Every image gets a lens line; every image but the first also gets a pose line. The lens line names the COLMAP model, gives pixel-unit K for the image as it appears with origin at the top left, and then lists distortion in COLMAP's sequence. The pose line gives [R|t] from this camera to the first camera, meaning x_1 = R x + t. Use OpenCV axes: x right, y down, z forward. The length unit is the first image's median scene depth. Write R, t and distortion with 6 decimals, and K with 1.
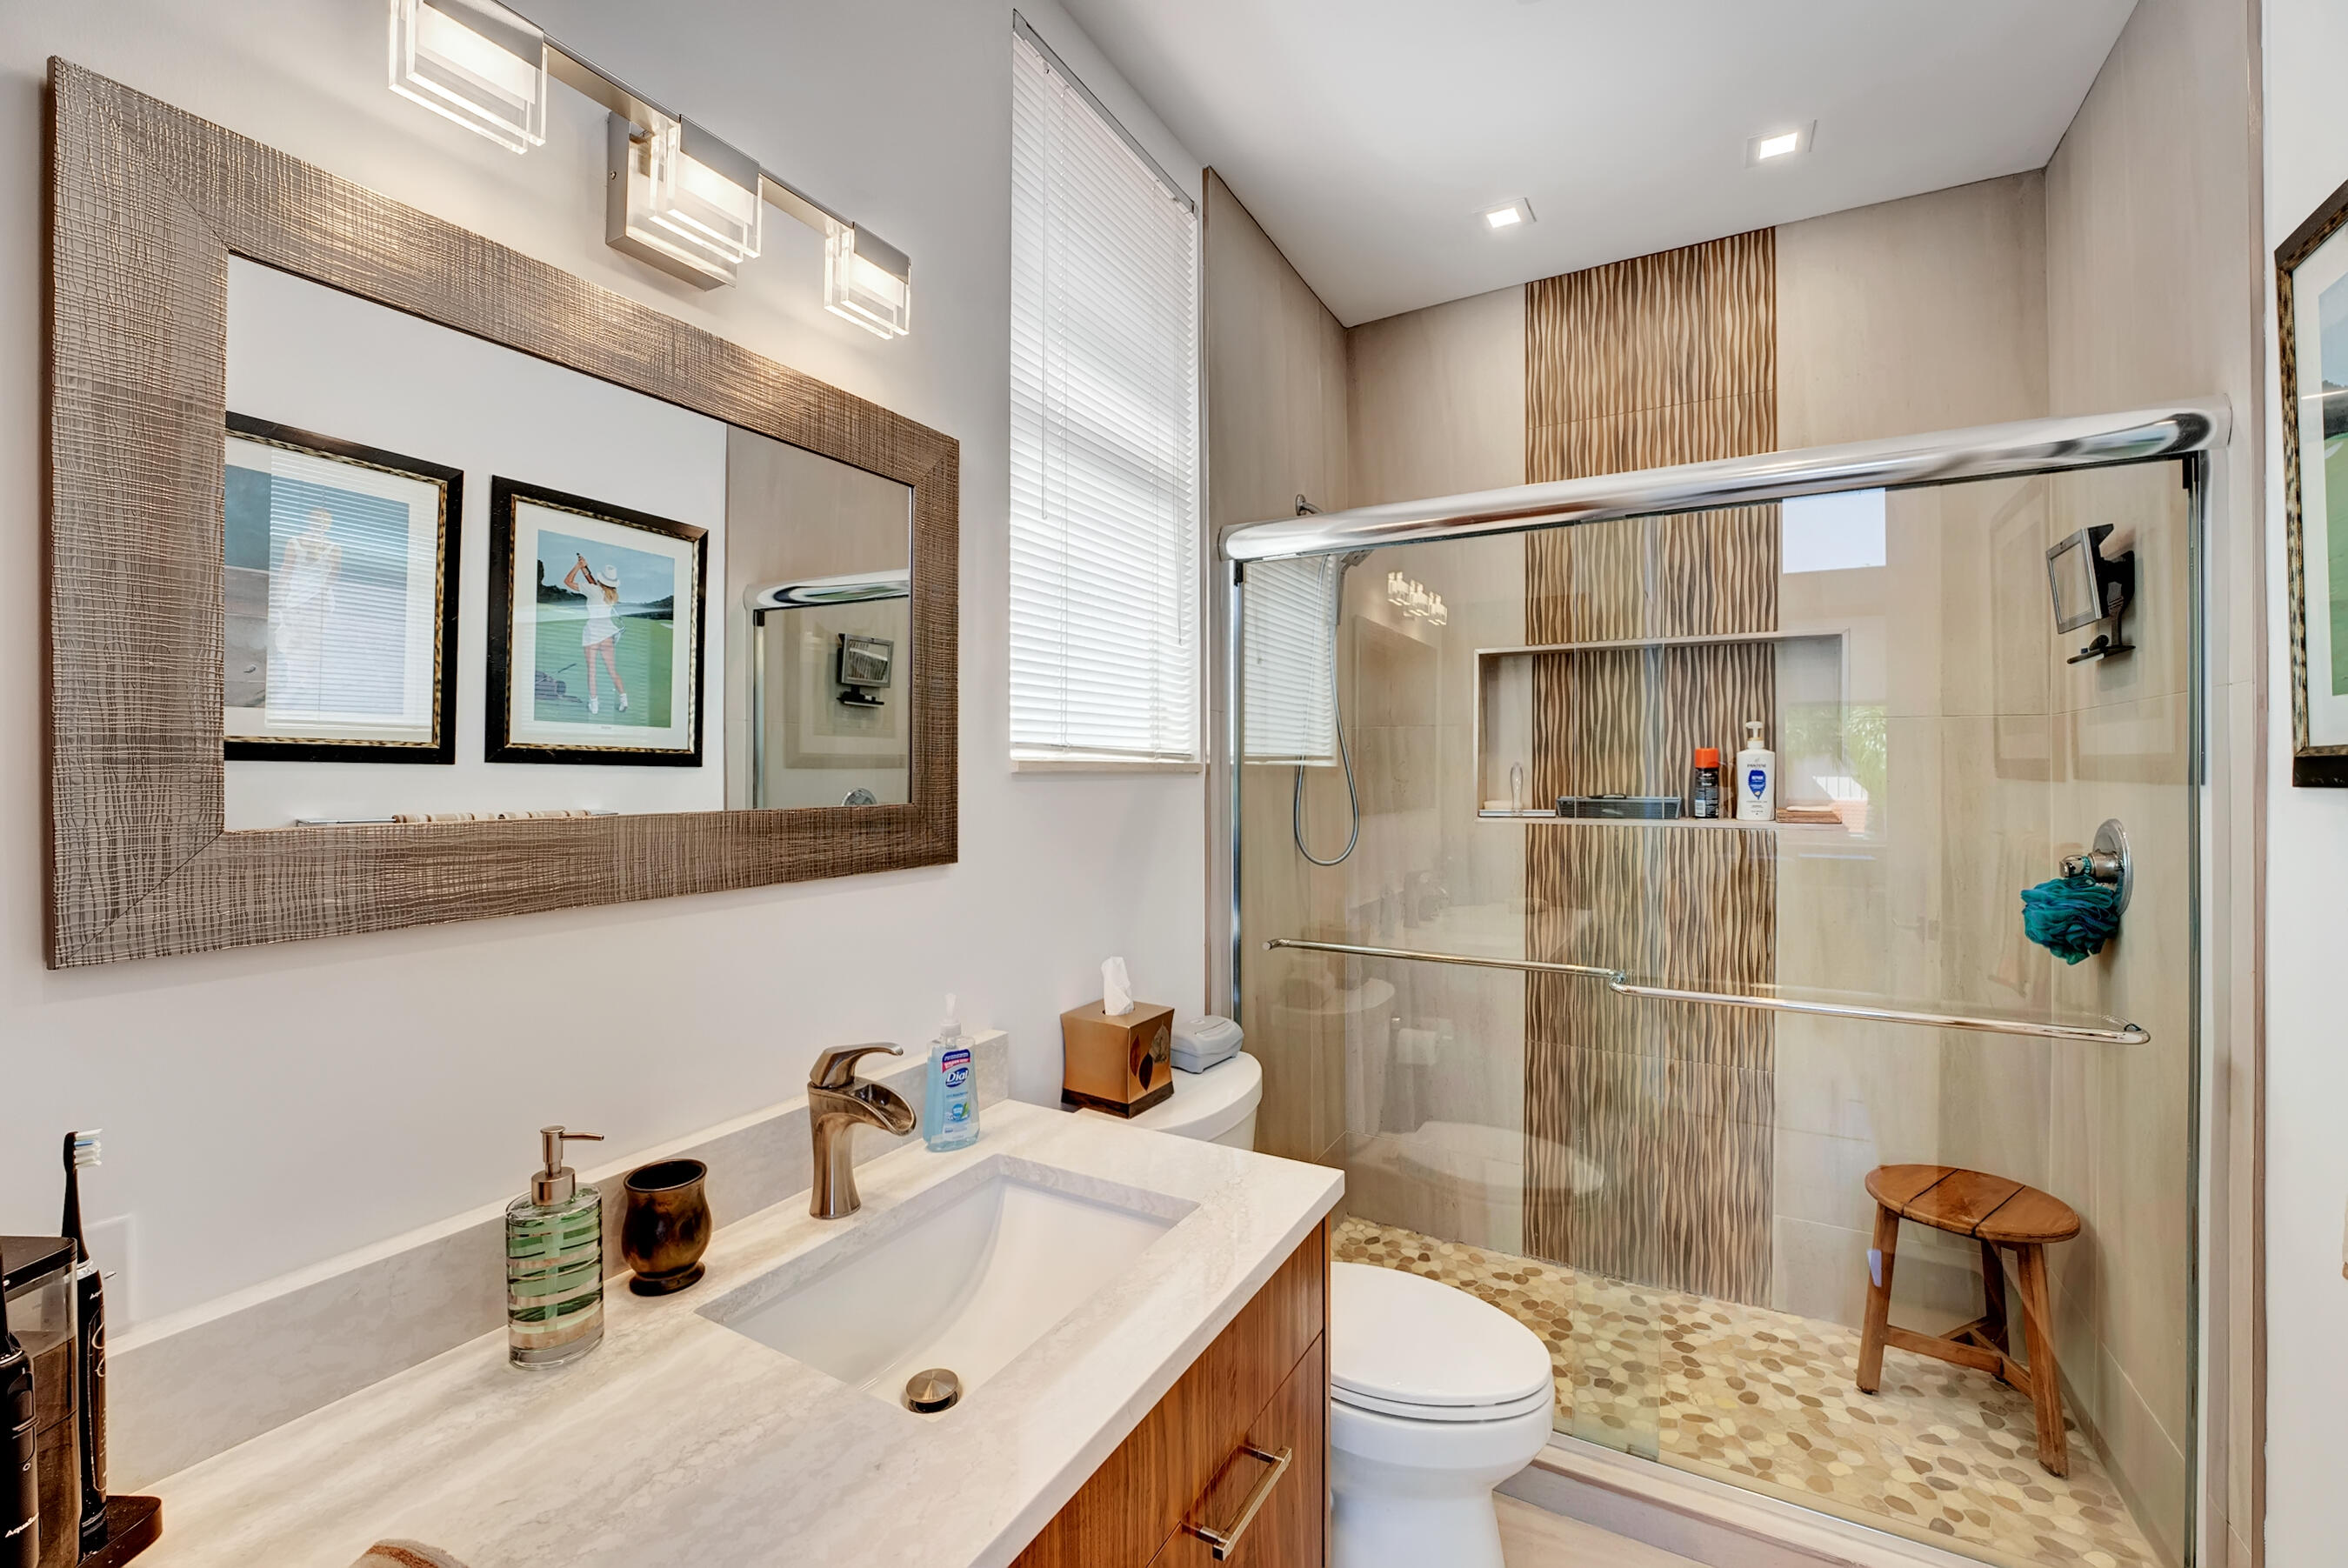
lens RADIAL K [[964.0, 0, 1166.6], [0, 964.0, 783.3], [0, 0, 1]] dist [-0.022888, -0.000277]
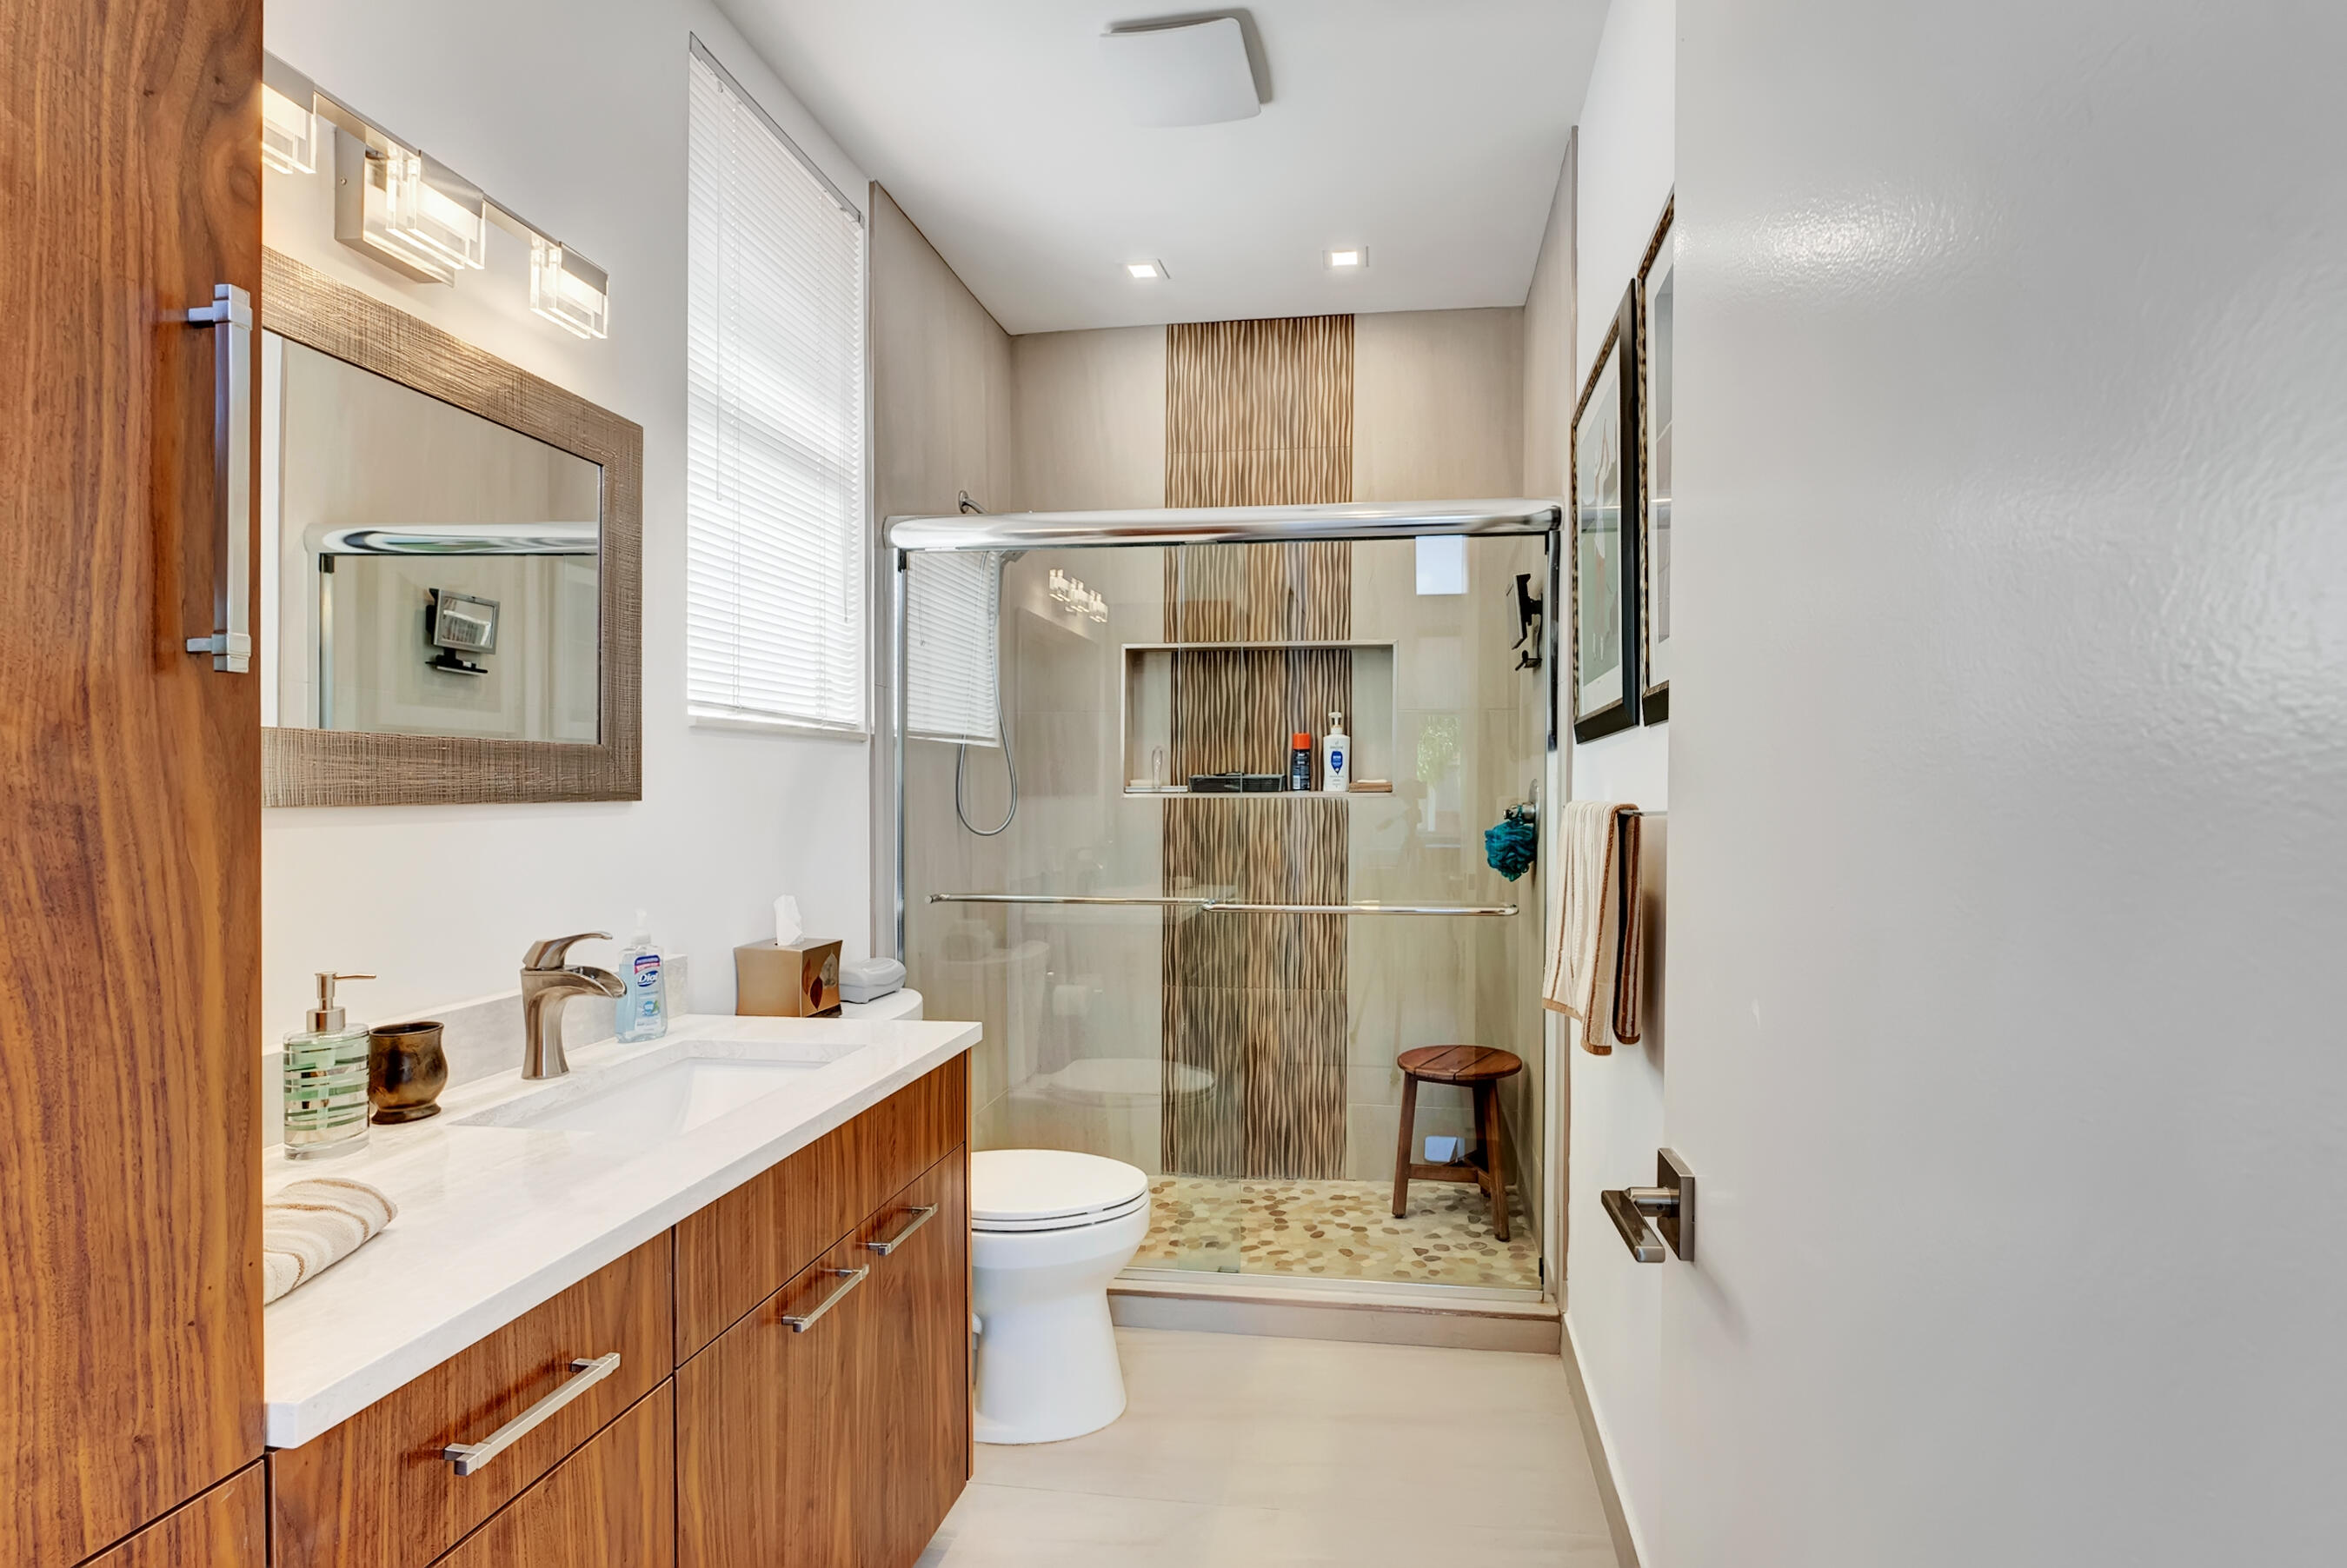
lens RADIAL K [[1062.6, 0, 1228.9], [0, 1062.6, 797.3], [0, 0, 1]] dist [0.000627, -0.001666]
pose [[0.931947, 0.001154, 0.362593, -0.019911], [-0.002349, 0.999993, 0.002853, 0.054239], [-0.362588, -0.003511, 0.931943, -0.306457]]
